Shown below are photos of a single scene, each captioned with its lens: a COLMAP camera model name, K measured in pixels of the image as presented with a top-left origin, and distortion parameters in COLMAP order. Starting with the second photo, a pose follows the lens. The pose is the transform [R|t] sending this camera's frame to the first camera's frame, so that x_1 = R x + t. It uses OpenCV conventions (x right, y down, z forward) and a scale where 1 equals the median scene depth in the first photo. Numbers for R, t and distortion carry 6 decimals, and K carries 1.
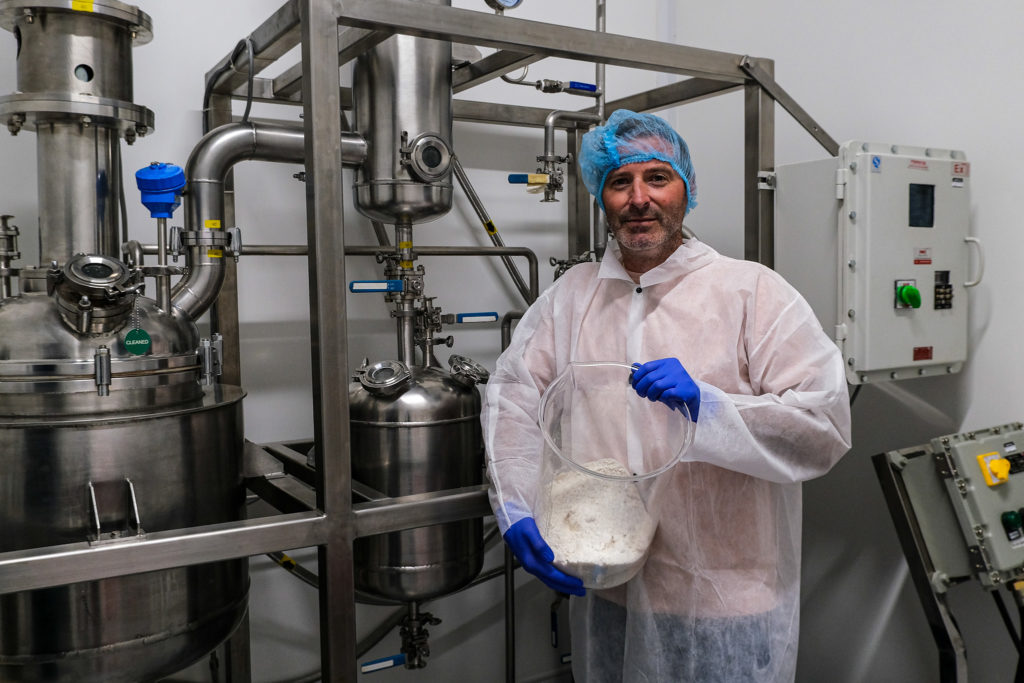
lens RADIAL K [[919.9, 0, 512.0], [0, 919.9, 341.5], [0, 0, 1]] dist [0.010101, 0.000786]
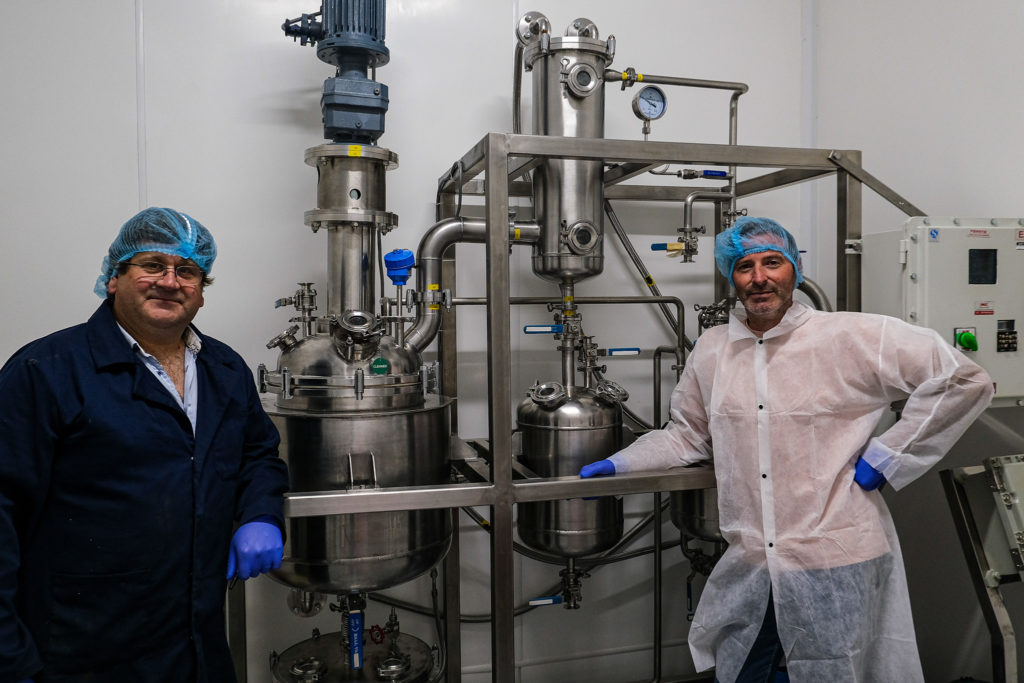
lens RADIAL K [[846.1, 0, 512.0], [0, 846.1, 341.5], [0, 0, 1]] dist [0.021528, -0.004127]
pose [[0.959630, 0.013716, -0.280932, 0.174952], [-0.020746, 0.999541, -0.022065, -0.011814], [0.280501, 0.027002, 0.959474, -0.263201]]
